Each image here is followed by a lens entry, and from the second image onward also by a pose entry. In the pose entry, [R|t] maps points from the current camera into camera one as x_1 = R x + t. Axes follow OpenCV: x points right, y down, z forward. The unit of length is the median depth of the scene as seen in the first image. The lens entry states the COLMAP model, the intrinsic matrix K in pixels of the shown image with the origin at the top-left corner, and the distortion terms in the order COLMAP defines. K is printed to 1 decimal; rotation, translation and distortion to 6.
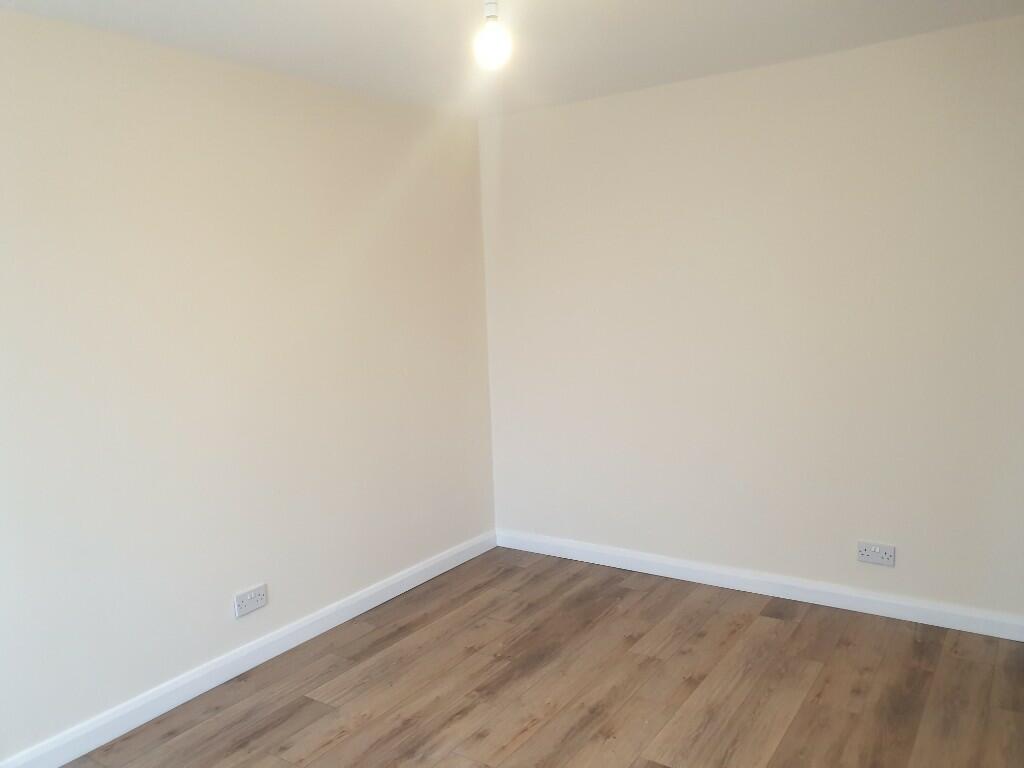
lens RADIAL K [[793.6, 0, 510.8], [0, 793.6, 383.7], [0, 0, 1]] dist [0.042868, -0.033318]
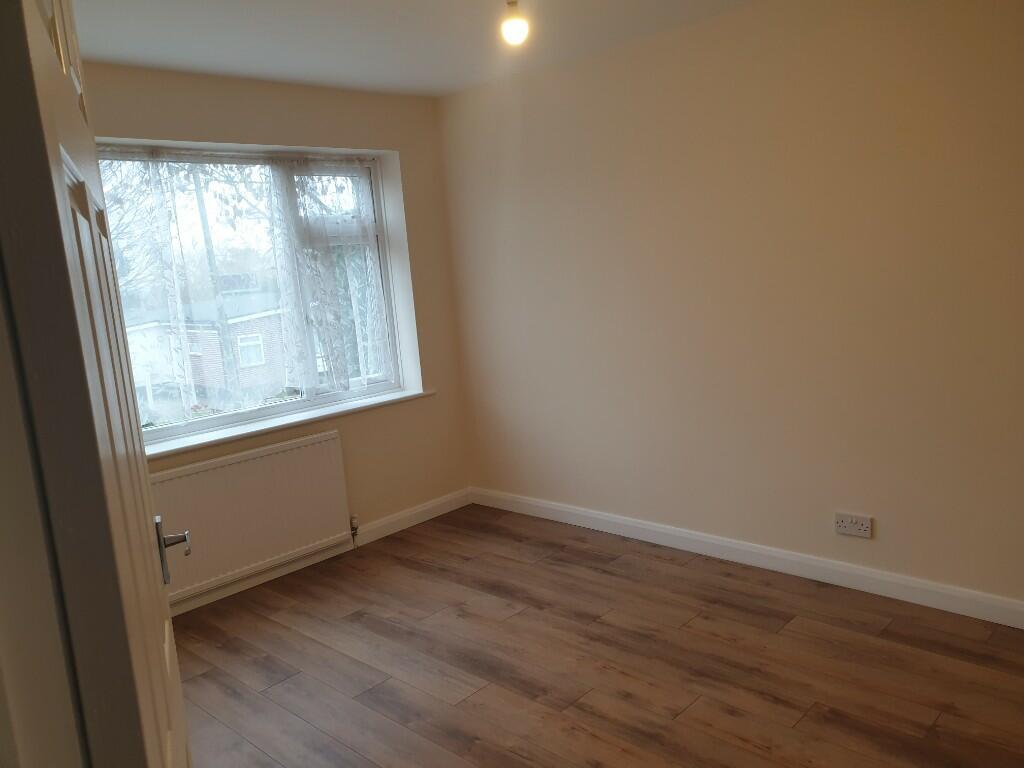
lens RADIAL K [[793.6, 0, 511.7], [0, 793.6, 385.5], [0, 0, 1]] dist [0.042868, -0.033318]
pose [[-0.151579, 0.212612, -0.965308, 0.771567], [-0.039578, 0.974504, 0.220852, -0.124163], [0.987652, 0.071682, -0.139299, 0.784340]]
